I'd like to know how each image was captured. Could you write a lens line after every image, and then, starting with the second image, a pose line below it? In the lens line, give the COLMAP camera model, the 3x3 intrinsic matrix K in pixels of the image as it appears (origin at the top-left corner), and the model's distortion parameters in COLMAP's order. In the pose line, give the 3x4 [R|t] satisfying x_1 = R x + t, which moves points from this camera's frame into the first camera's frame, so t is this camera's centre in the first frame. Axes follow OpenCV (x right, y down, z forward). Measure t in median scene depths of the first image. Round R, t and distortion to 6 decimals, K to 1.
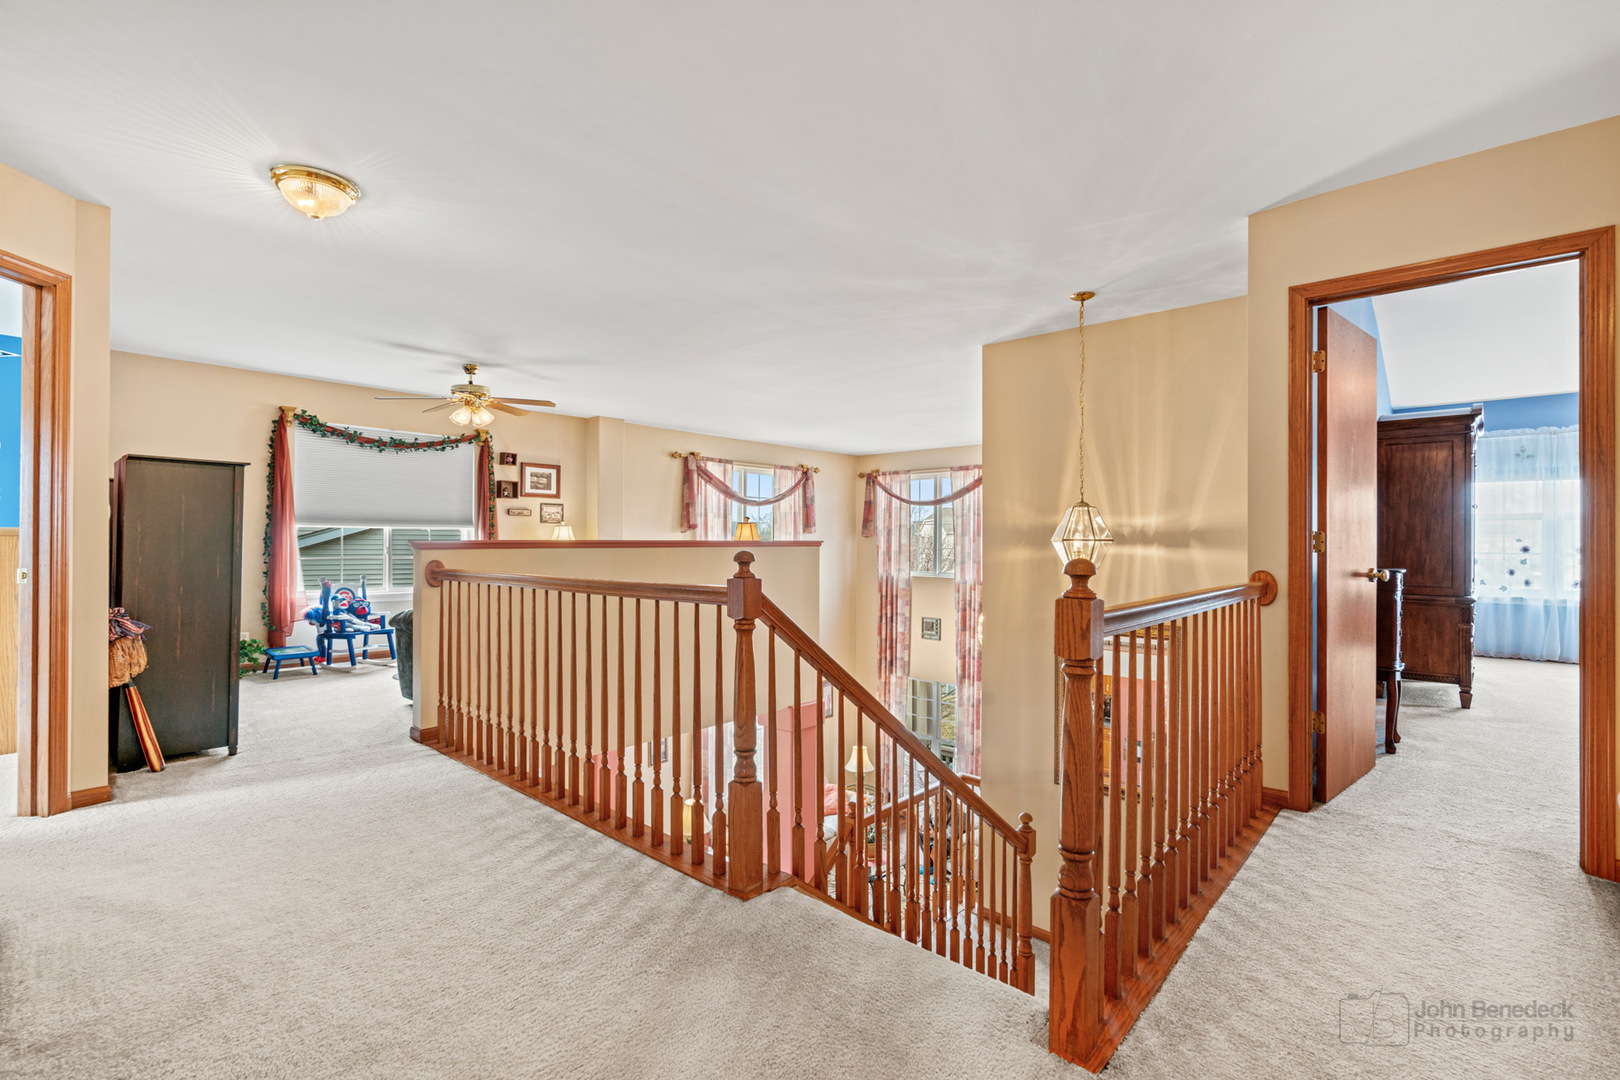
lens RADIAL K [[737.7, 0, 809.3], [0, 737.7, 517.8], [0, 0, 1]] dist [-0.002923, 0.000412]
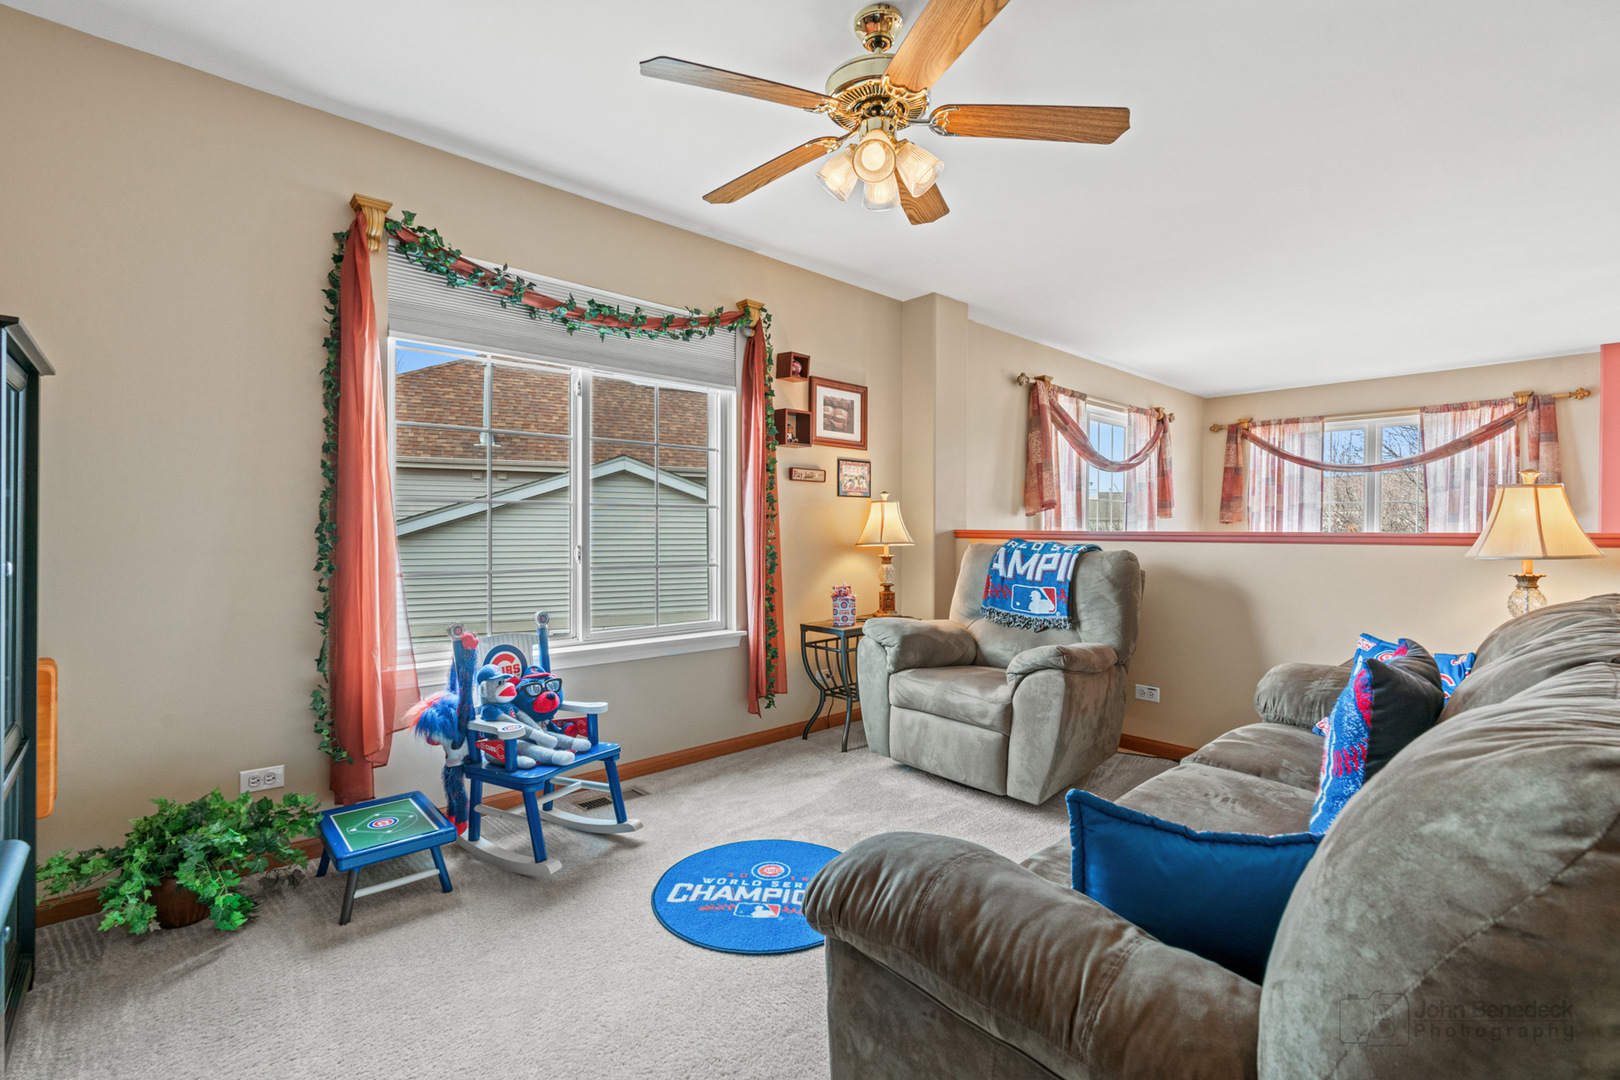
lens RADIAL K [[737.7, 0, 809.3], [0, 737.7, 517.8], [0, 0, 1]] dist [-0.002923, 0.000412]
pose [[0.995477, 0.000327, -0.095002, -0.355116], [0.001607, 0.999793, 0.020278, 0.012240], [0.094989, -0.020339, 0.995271, 0.510439]]
